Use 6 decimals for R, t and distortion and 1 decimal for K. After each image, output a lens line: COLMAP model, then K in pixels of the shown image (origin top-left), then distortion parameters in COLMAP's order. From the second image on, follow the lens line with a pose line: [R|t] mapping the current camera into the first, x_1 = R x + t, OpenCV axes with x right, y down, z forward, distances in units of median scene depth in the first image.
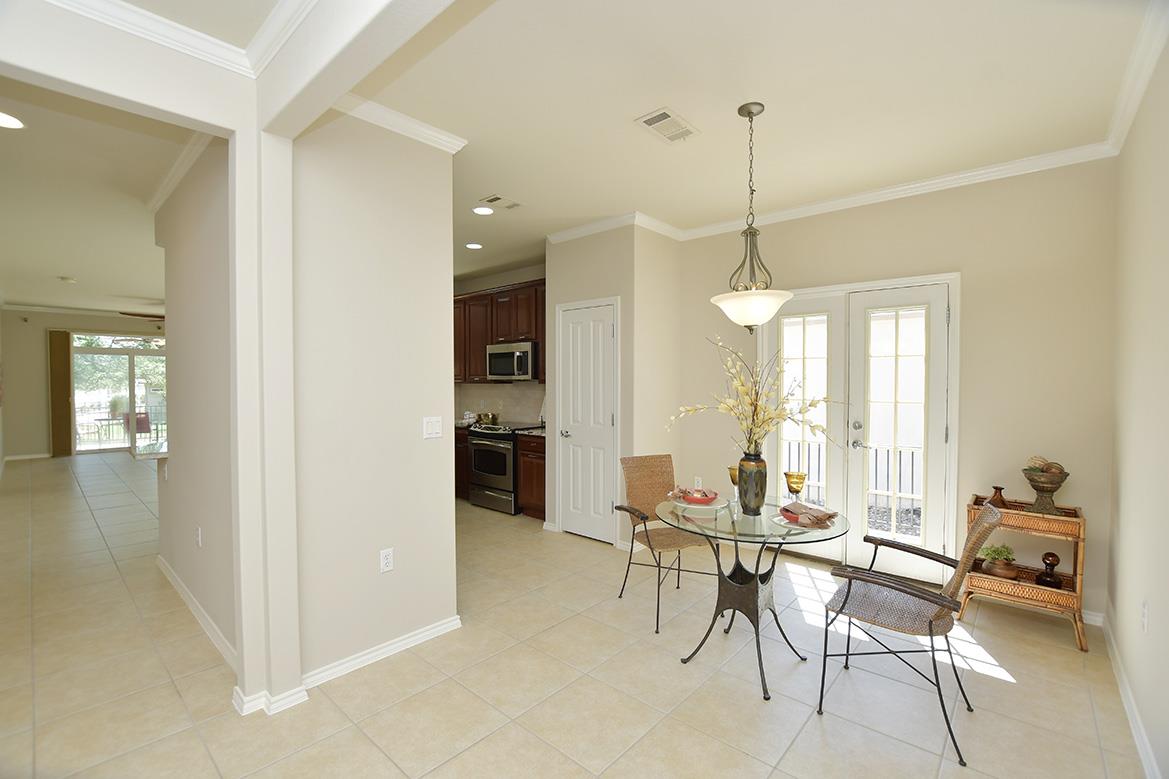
lens RADIAL K [[512.0, 0, 579.2], [0, 512.0, 392.4], [0, 0, 1]] dist [-0.029792, 0.000870]
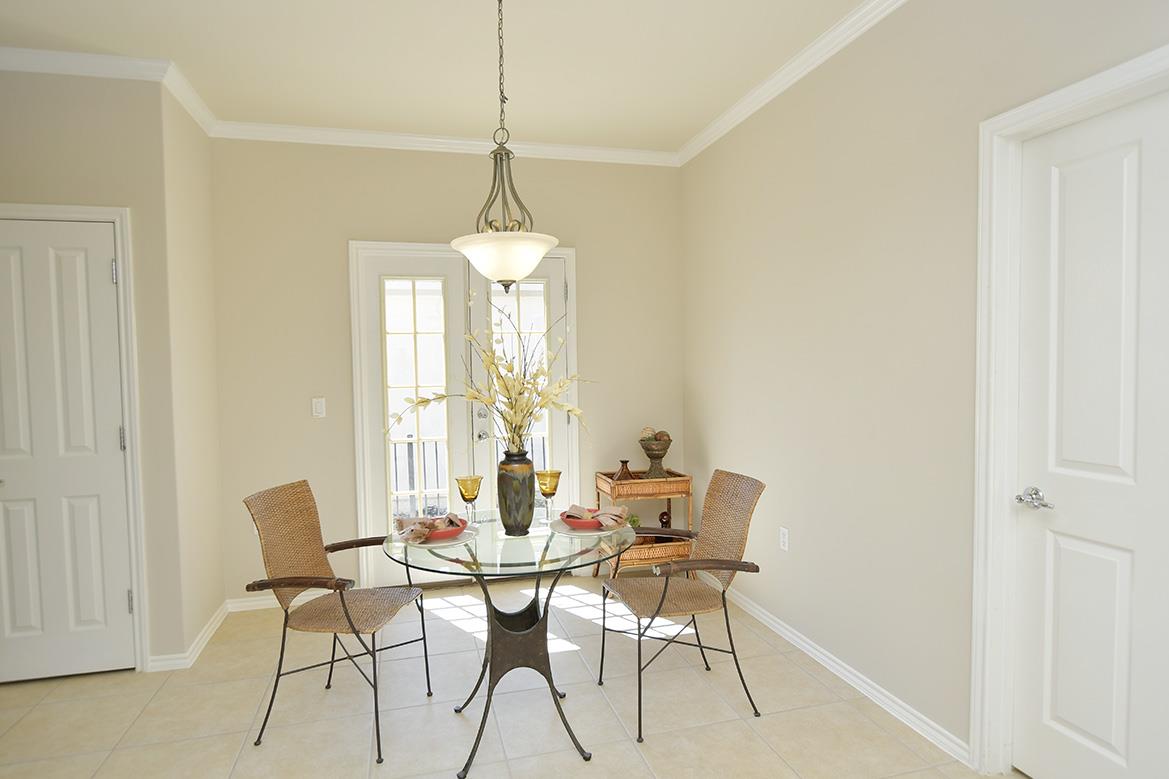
lens RADIAL K [[650.0, 0, 576.6], [0, 650.0, 391.7], [0, 0, 1]] dist [-0.020561, -0.000823]
pose [[0.545614, -0.042659, 0.836950, -0.193737], [0.036374, 0.998968, 0.027204, 0.003347], [-0.837247, 0.015600, 0.546602, 0.193528]]
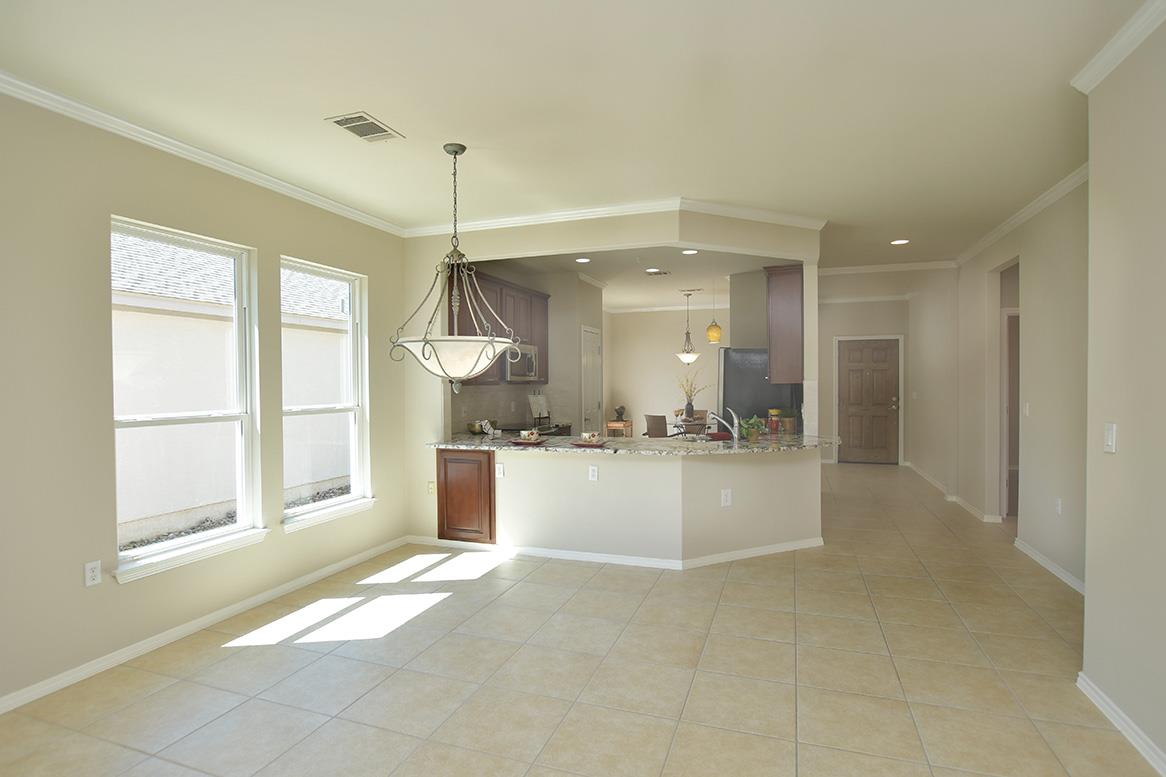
lens RADIAL K [[594.9, 0, 583.0], [0, 594.9, 388.5], [0, 0, 1]] dist [-0.014303, 0.000160]
pose [[-0.384929, -0.008038, 0.922911, -1.368206], [0.028055, 0.999398, 0.020405, -0.033160], [-0.922520, 0.033747, -0.384472, 1.465762]]
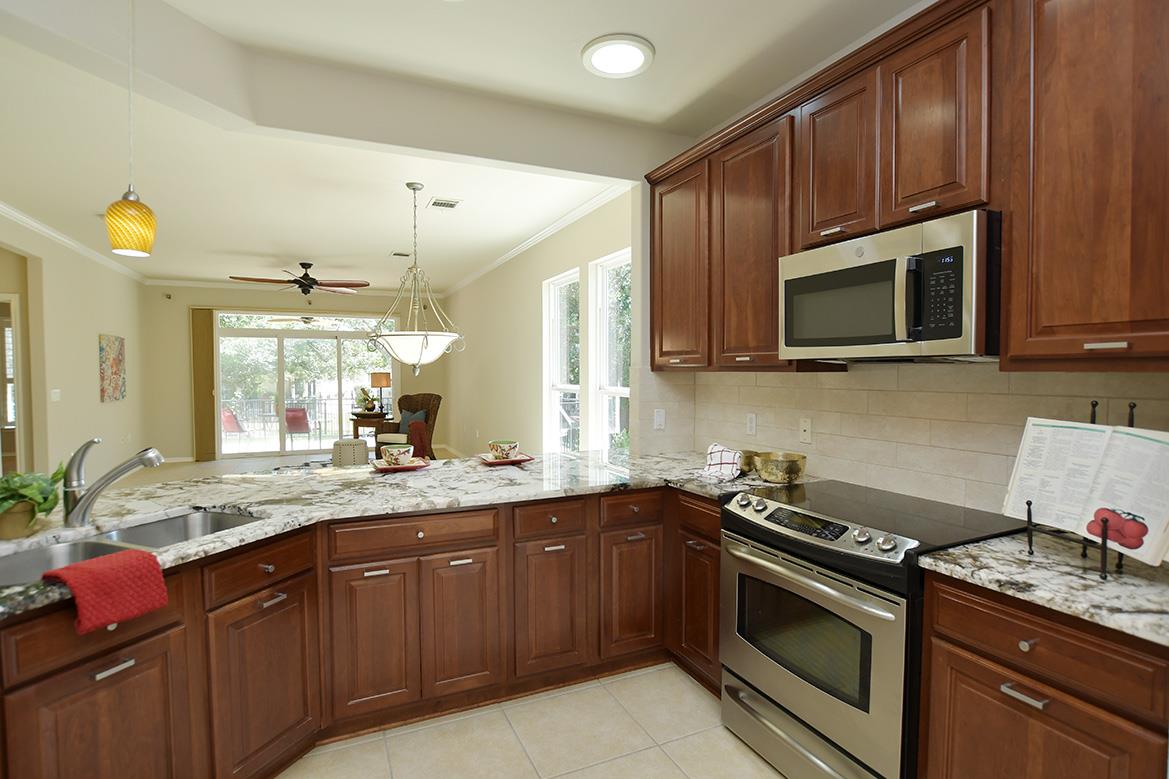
lens RADIAL K [[573.2, 0, 577.7], [0, 573.2, 391.5], [0, 0, 1]] dist [-0.025926, 0.000749]
pose [[0.914696, 0.013279, -0.403923, -0.169592], [-0.007854, 0.999855, 0.015084, -0.010138], [0.404065, -0.010625, 0.914668, 0.687075]]
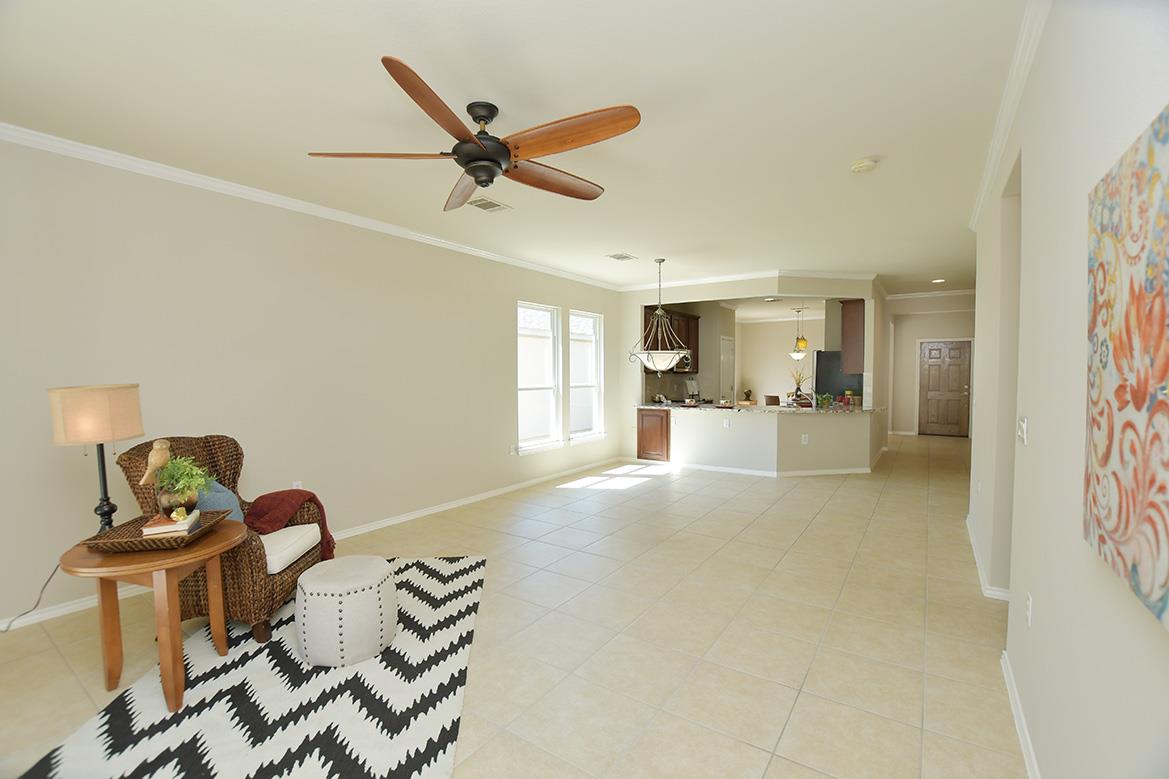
lens RADIAL K [[512.0, 0, 579.2], [0, 512.0, 392.4], [0, 0, 1]] dist [-0.029792, 0.000870]
pose [[-0.126393, -0.038038, 0.991251, -1.869880], [0.025042, 0.998824, 0.041522, -0.037454], [-0.991664, 0.030071, -0.125292, 1.679772]]
